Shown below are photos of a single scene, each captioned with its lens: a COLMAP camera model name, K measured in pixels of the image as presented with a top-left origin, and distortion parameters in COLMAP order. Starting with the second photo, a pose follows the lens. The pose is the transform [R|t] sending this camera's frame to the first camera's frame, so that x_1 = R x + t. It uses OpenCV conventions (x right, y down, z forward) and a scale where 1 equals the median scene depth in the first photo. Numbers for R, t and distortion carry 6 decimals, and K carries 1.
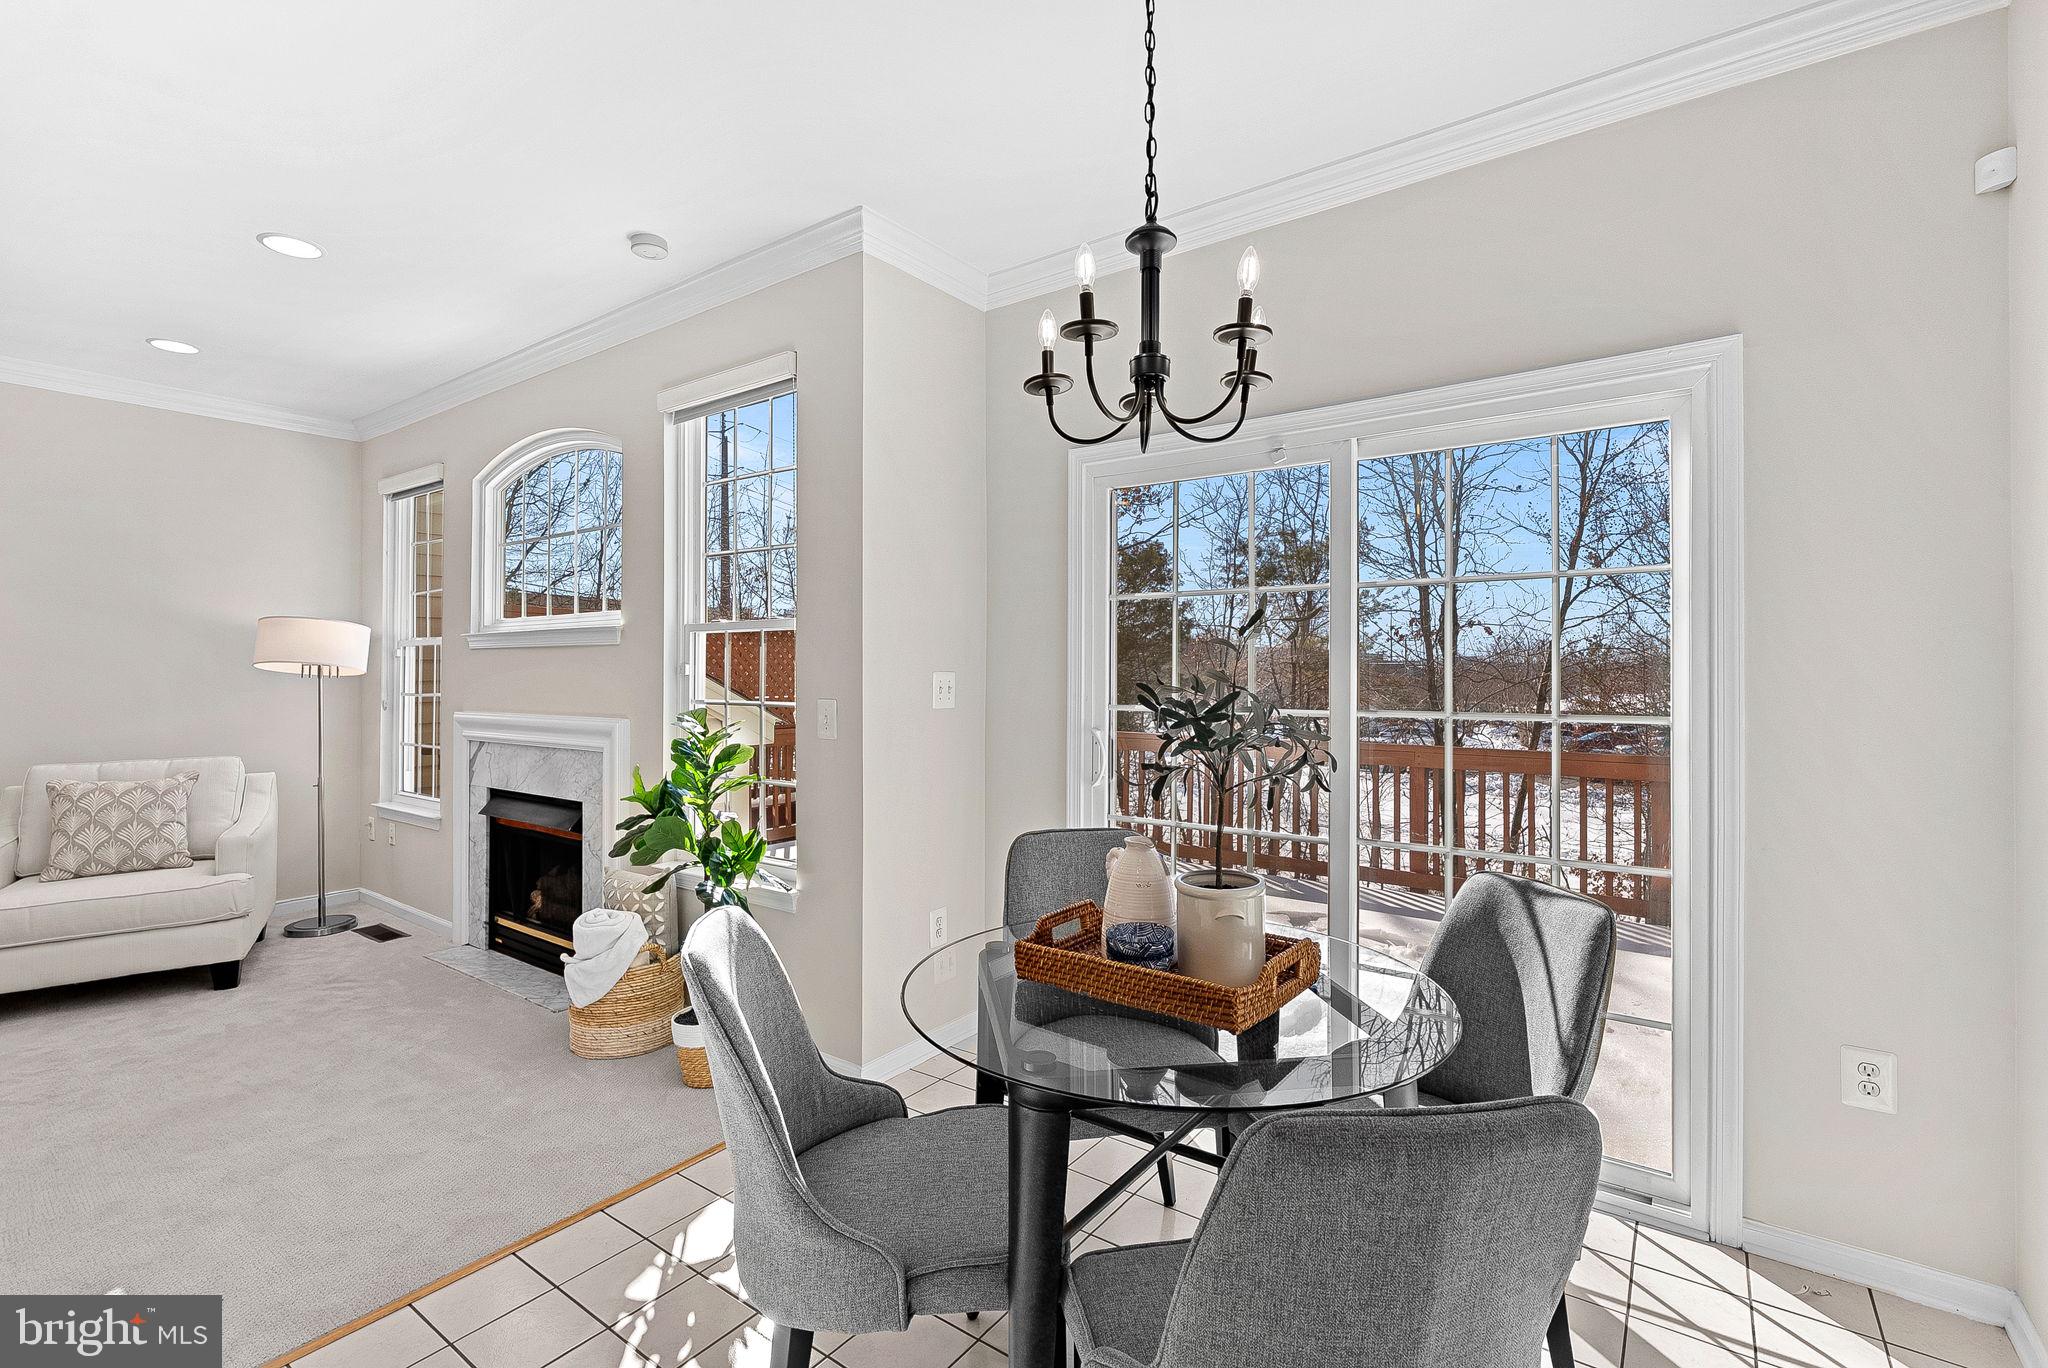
lens RADIAL K [[916.8, 0, 1021.3], [0, 916.8, 669.4], [0, 0, 1]] dist [-0.001688, -0.000286]
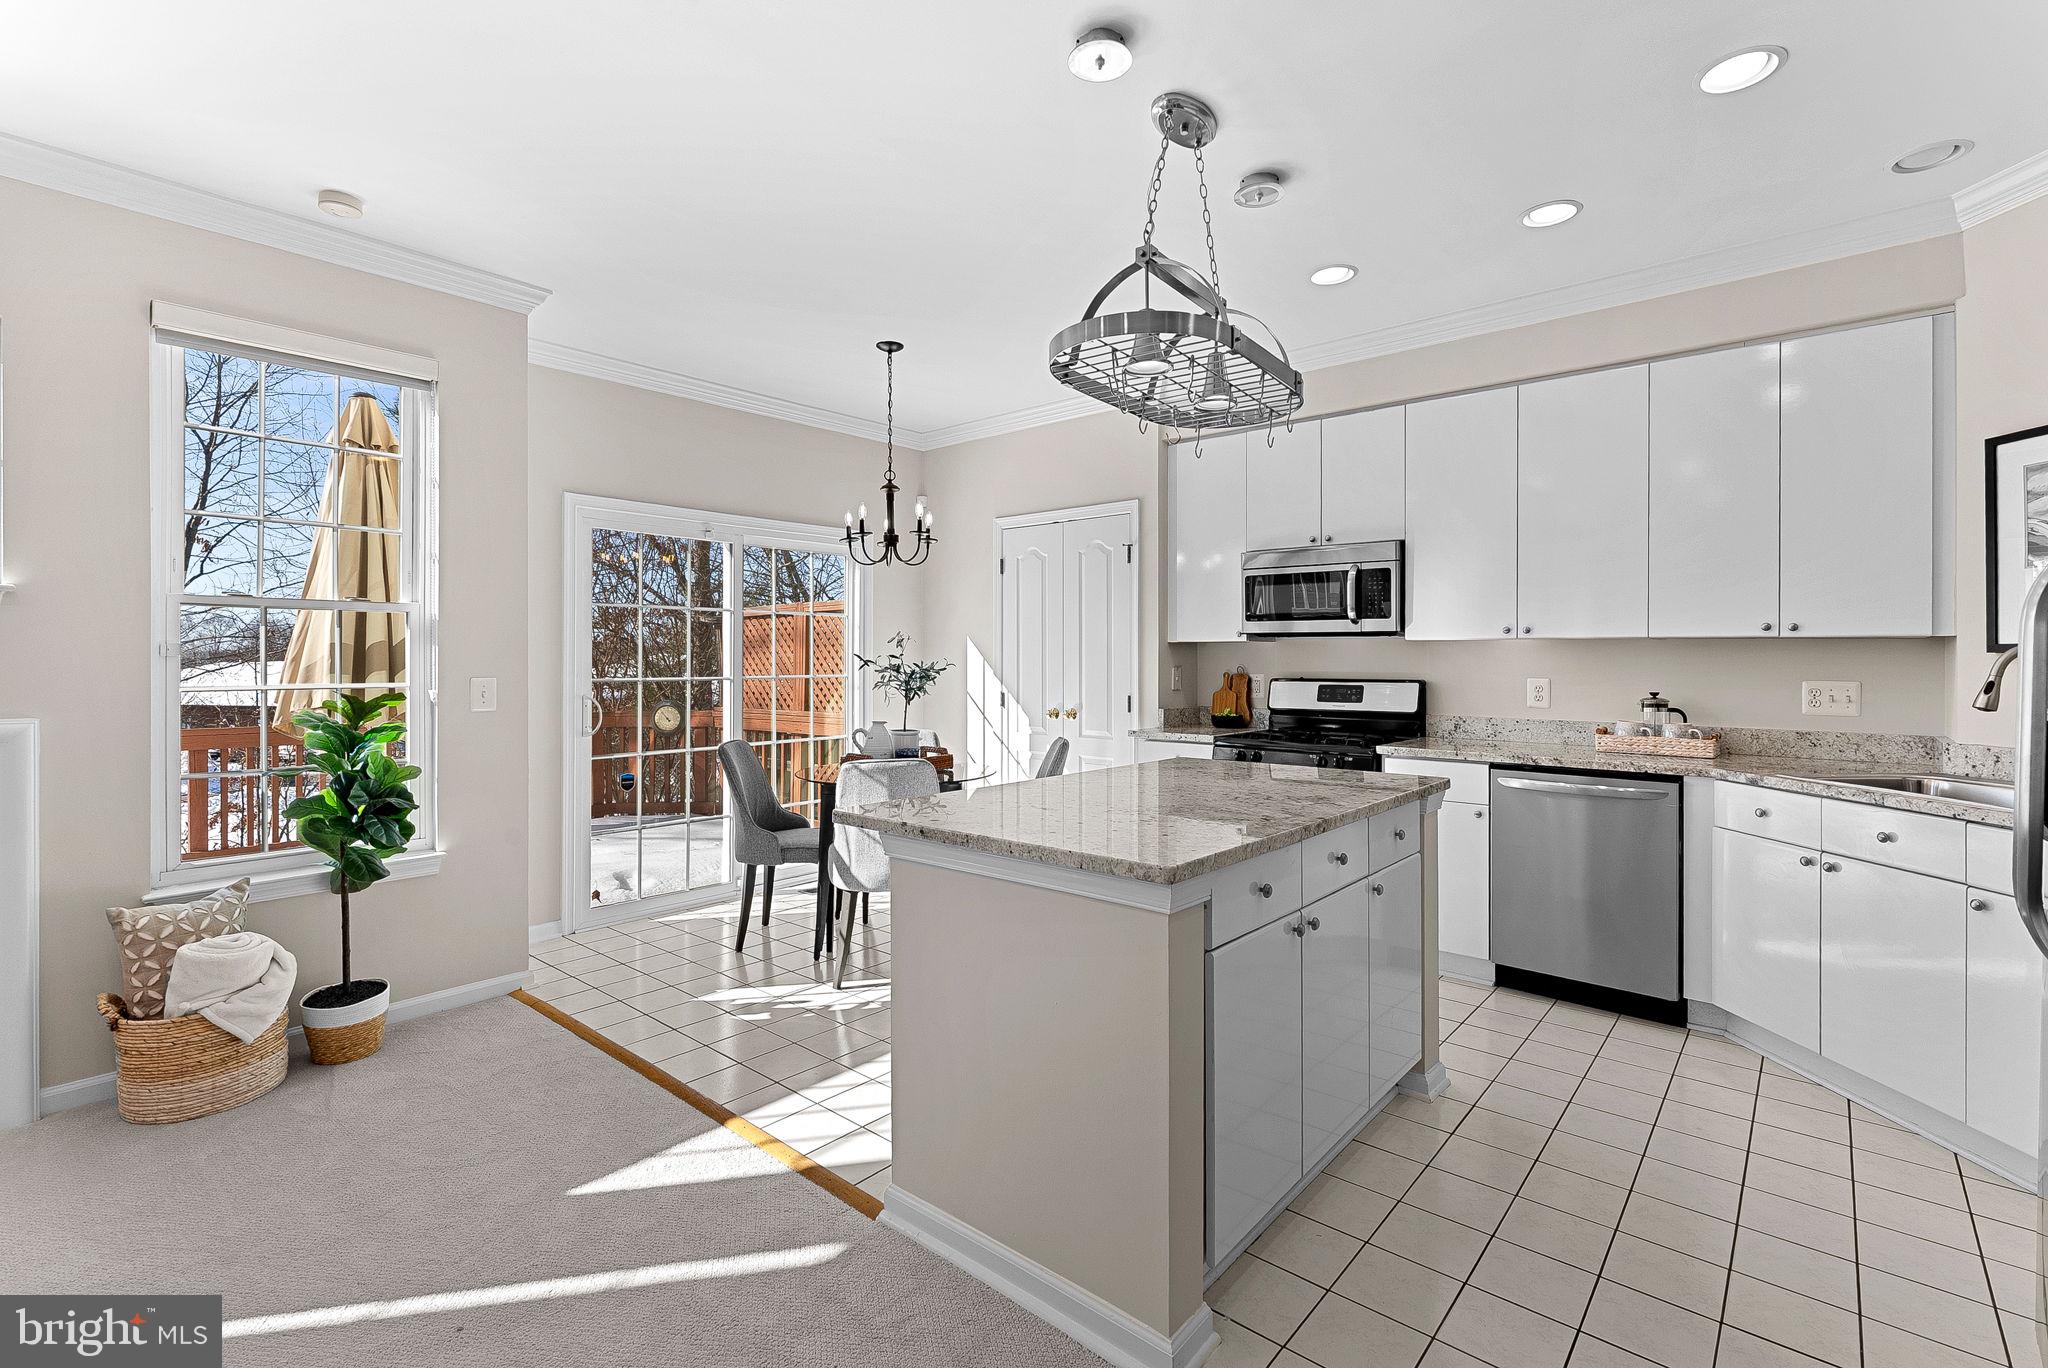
lens RADIAL K [[925.6, 0, 1032.3], [0, 925.6, 656.6], [0, 0, 1]] dist [-0.002102, -0.000374]
pose [[0.080333, 0.004793, 0.996757, -1.008307], [-0.001536, 0.999988, -0.004685, 0.008103], [-0.996767, -0.001155, 0.080339, 0.158810]]
